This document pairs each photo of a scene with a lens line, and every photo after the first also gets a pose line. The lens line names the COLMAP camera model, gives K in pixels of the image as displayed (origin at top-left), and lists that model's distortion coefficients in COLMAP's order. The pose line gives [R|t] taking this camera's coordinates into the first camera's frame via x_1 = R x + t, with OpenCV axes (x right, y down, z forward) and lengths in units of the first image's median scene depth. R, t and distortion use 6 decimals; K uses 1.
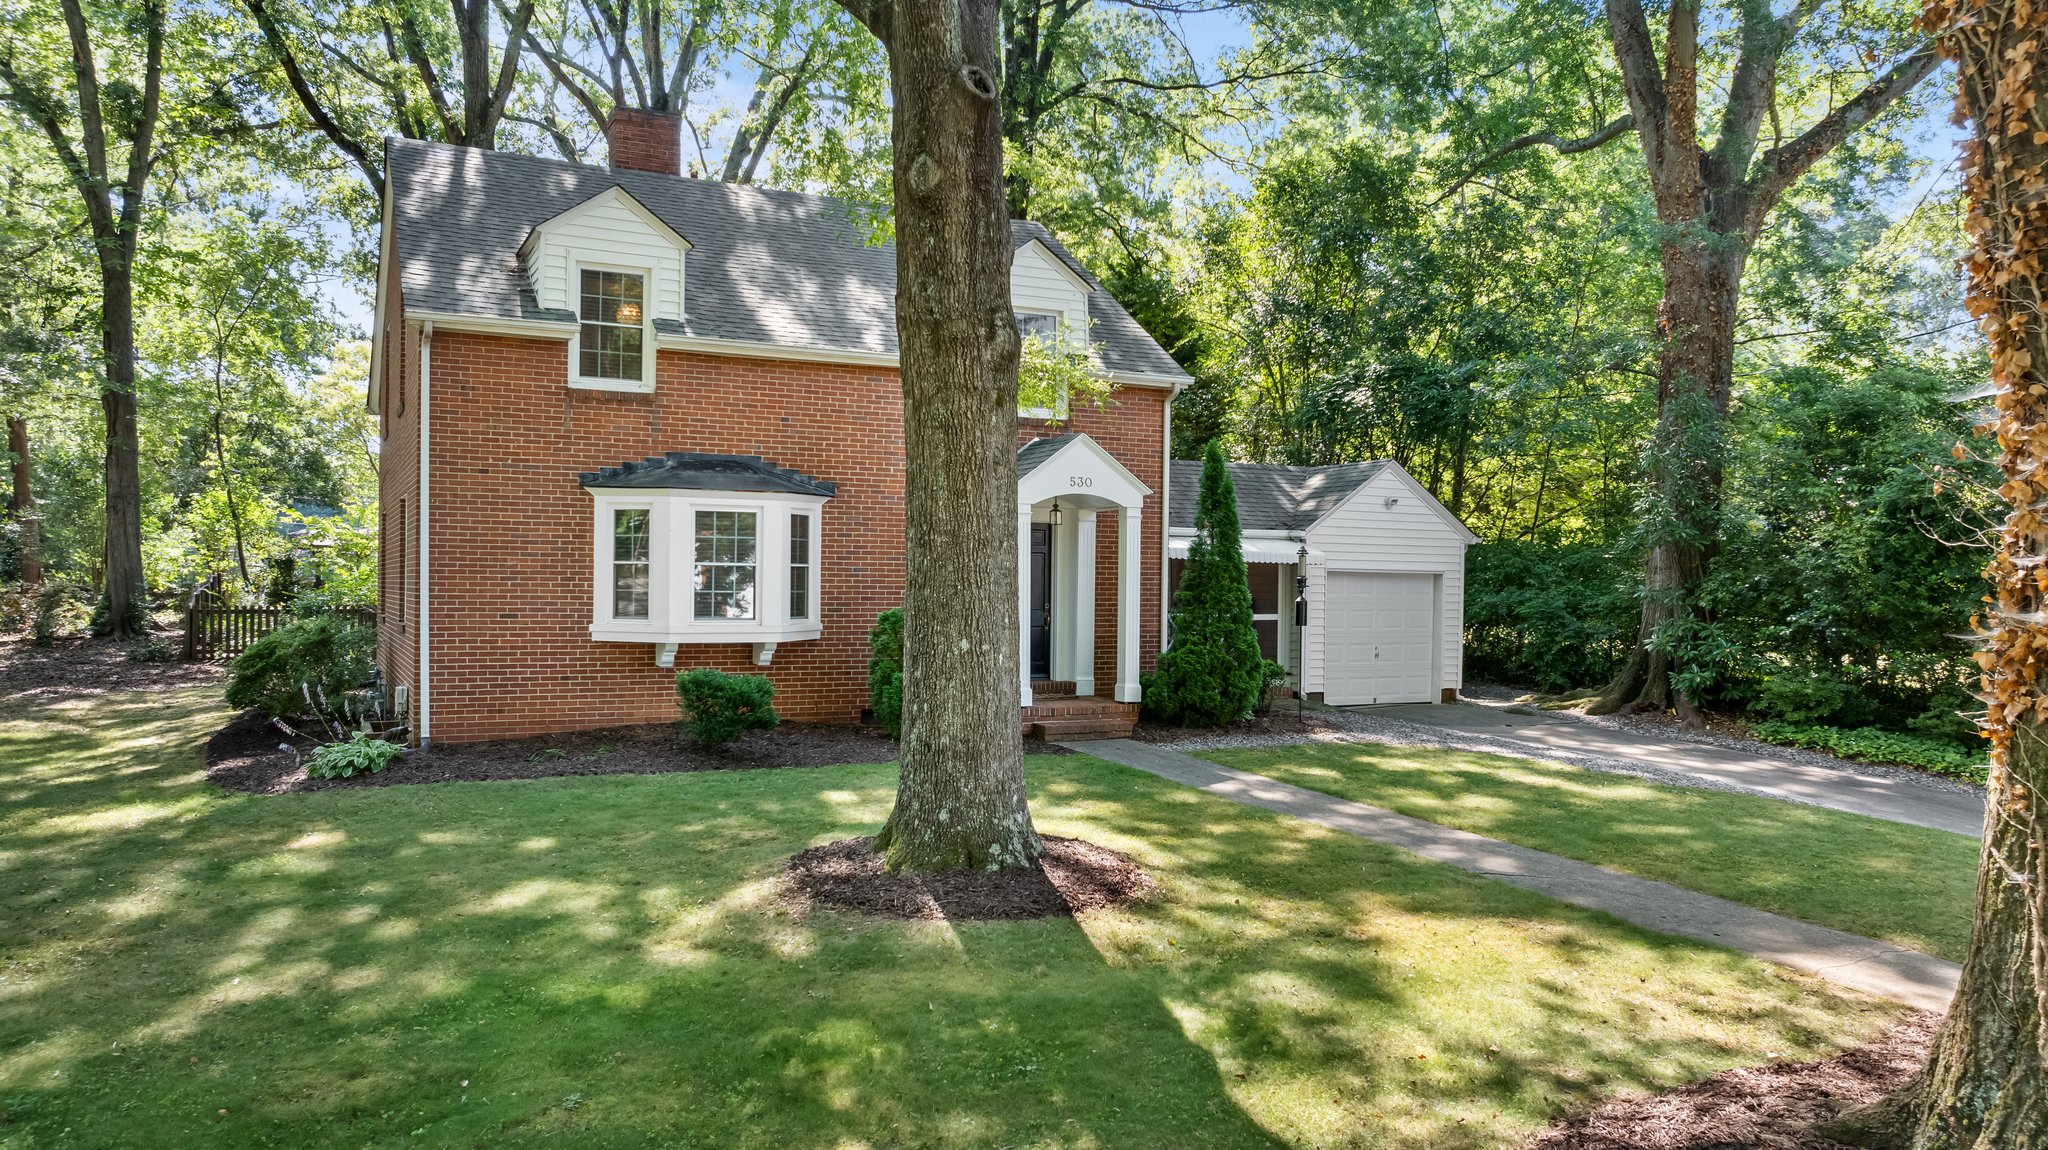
lens RADIAL K [[1464.9, 0, 1046.6], [0, 1464.9, 580.9], [0, 0, 1]] dist [-0.014427, 0.000608]
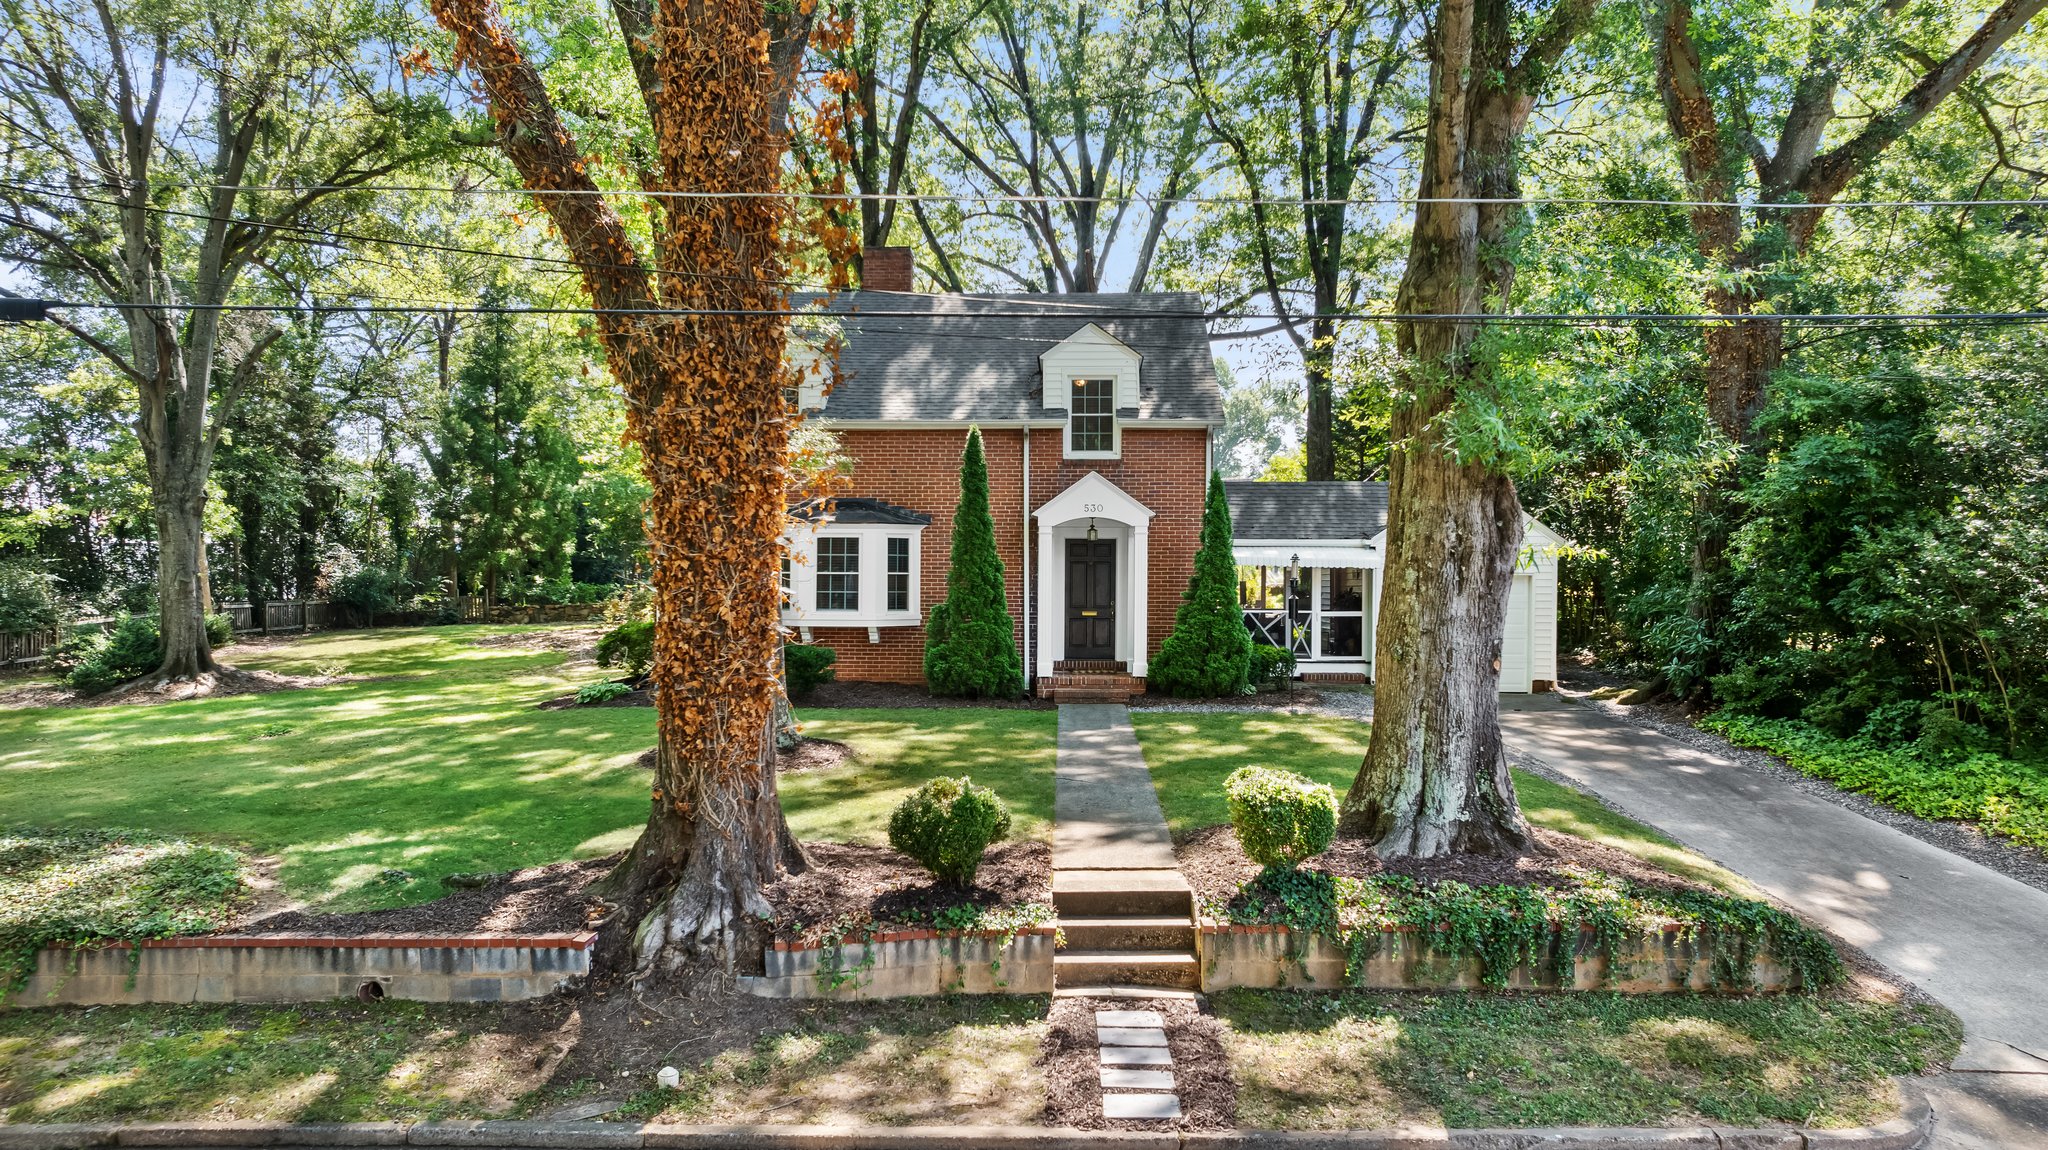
lens RADIAL K [[1482.9, 0, 1061.4], [0, 1482.9, 577.6], [0, 0, 1]] dist [-0.000381, 0.000081]
pose [[0.885326, -0.008705, -0.464889, 0.637388], [0.004090, 0.999932, -0.010935, 0.009864], [0.464953, 0.007780, 0.885301, -0.203142]]
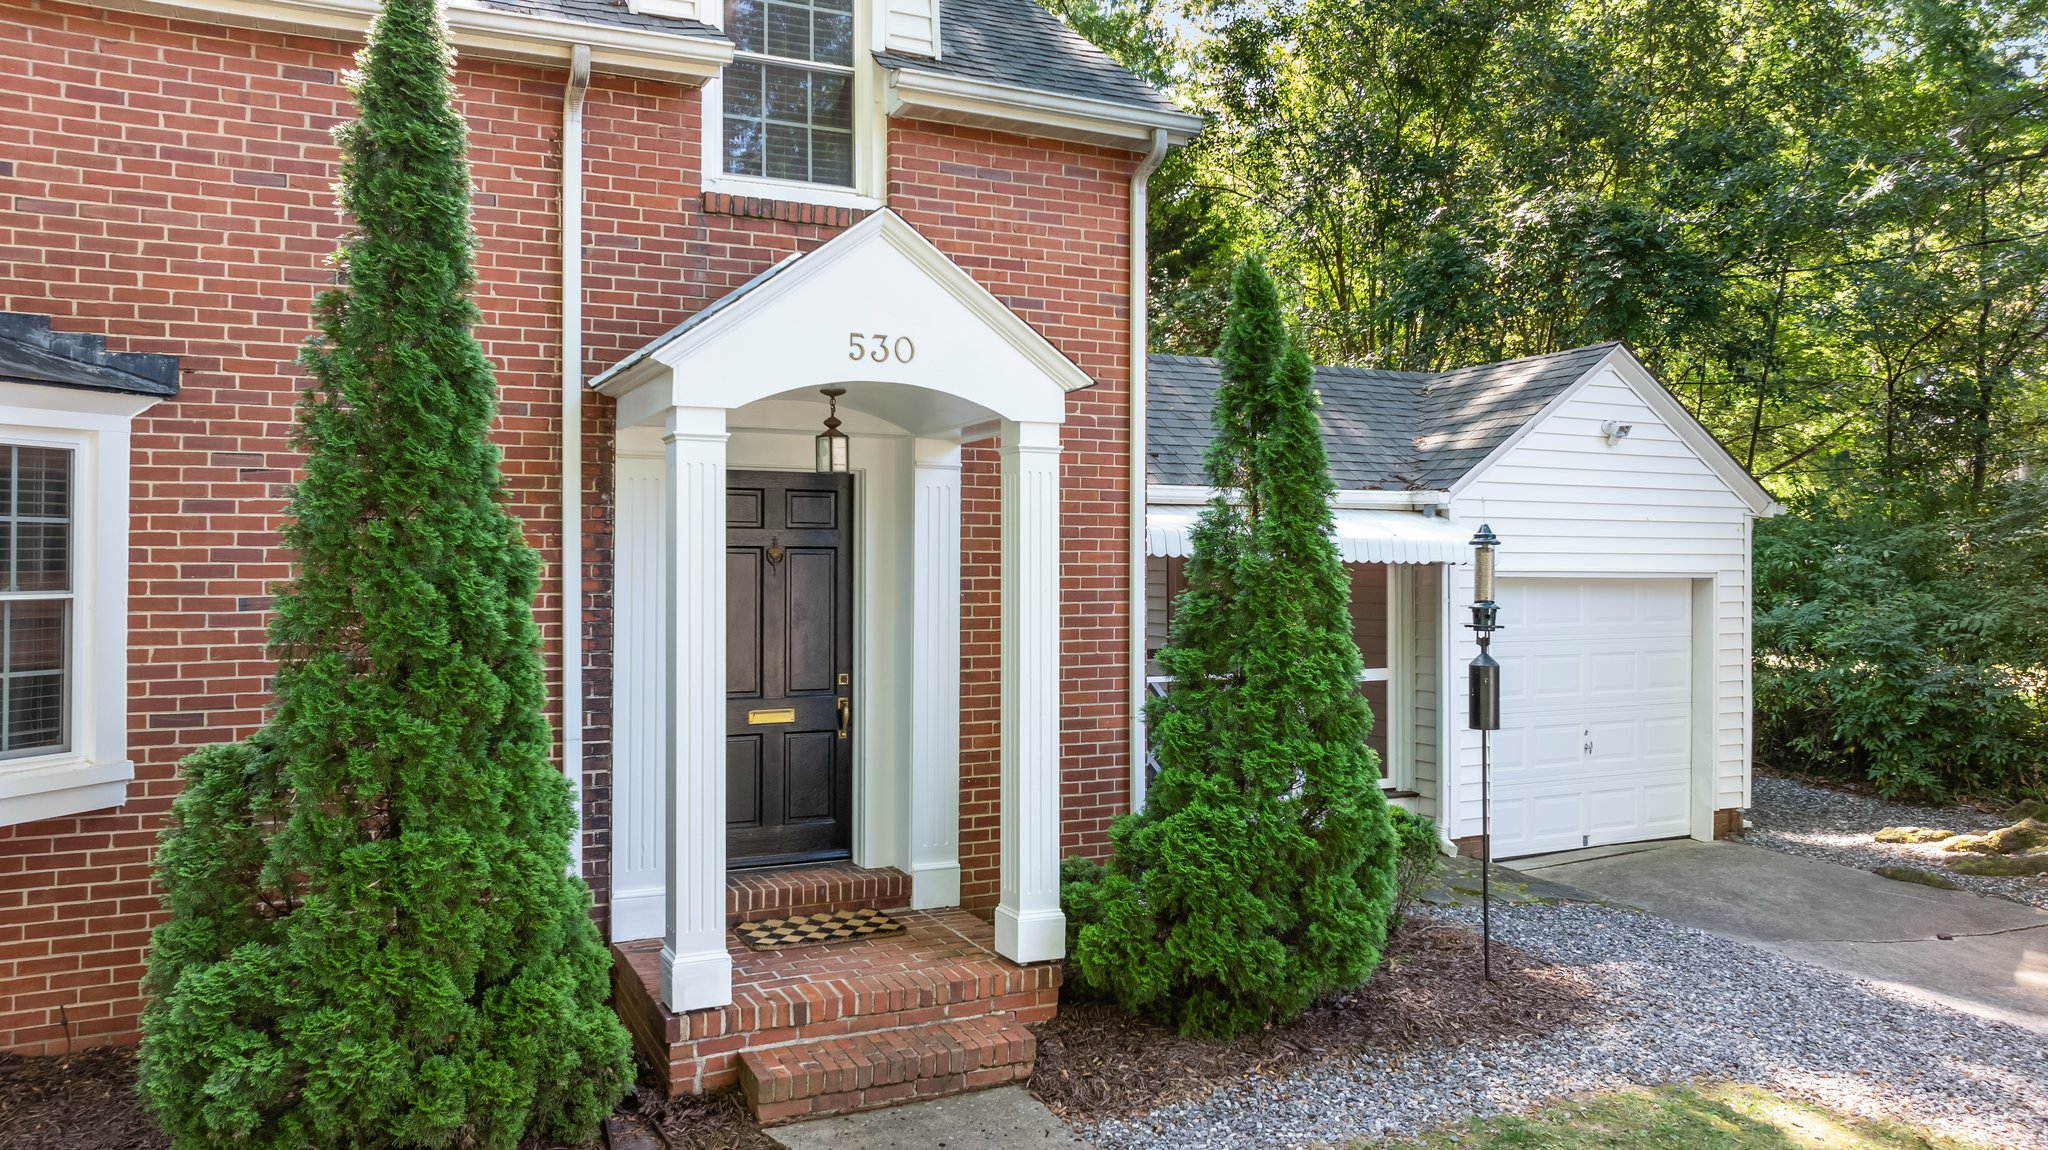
lens RADIAL K [[1472.9, 0, 1034.4], [0, 1472.9, 543.2], [0, 0, 1]] dist [-0.019989, -0.004310]
pose [[0.999615, -0.009533, -0.026067, 0.070915], [0.009159, 0.999854, -0.014448, -0.015764], [0.026201, 0.014204, 0.999556, 0.666980]]
